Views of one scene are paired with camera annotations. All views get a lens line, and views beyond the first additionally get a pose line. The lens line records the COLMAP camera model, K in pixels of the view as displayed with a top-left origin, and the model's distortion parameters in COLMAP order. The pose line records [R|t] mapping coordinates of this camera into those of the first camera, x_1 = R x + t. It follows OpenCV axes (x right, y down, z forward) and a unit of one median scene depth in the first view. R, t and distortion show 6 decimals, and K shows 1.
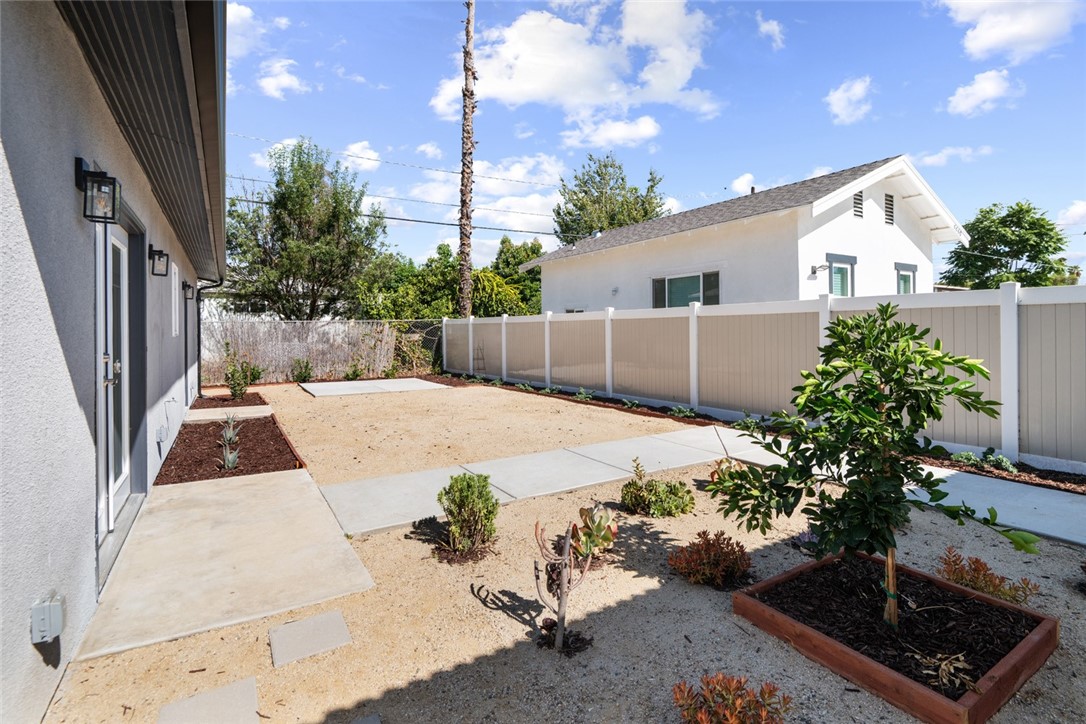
lens RADIAL K [[506.9, 0, 540.3], [0, 506.9, 331.1], [0, 0, 1]] dist [-0.010111, -0.000701]
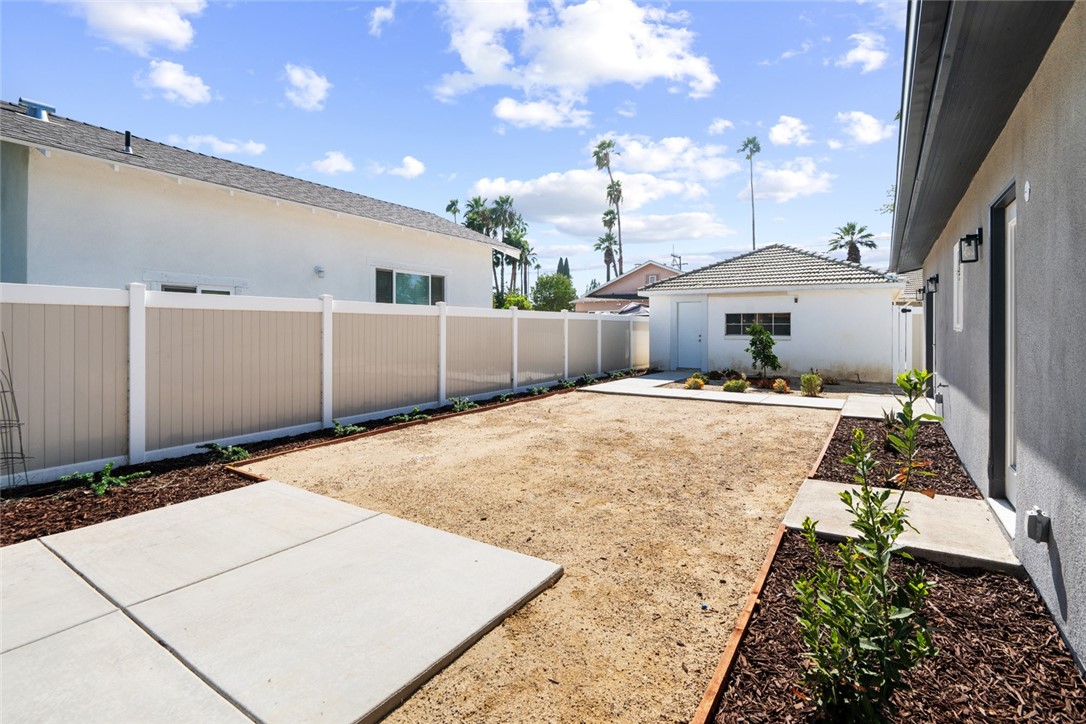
lens RADIAL K [[506.9, 0, 540.3], [0, 506.9, 331.1], [0, 0, 1]] dist [-0.010111, -0.000701]
pose [[-0.403092, -0.001421, 0.915158, -0.679981], [-0.000819, 0.999999, 0.001193, 0.001726], [-0.915159, -0.000268, -0.403093, 1.110359]]
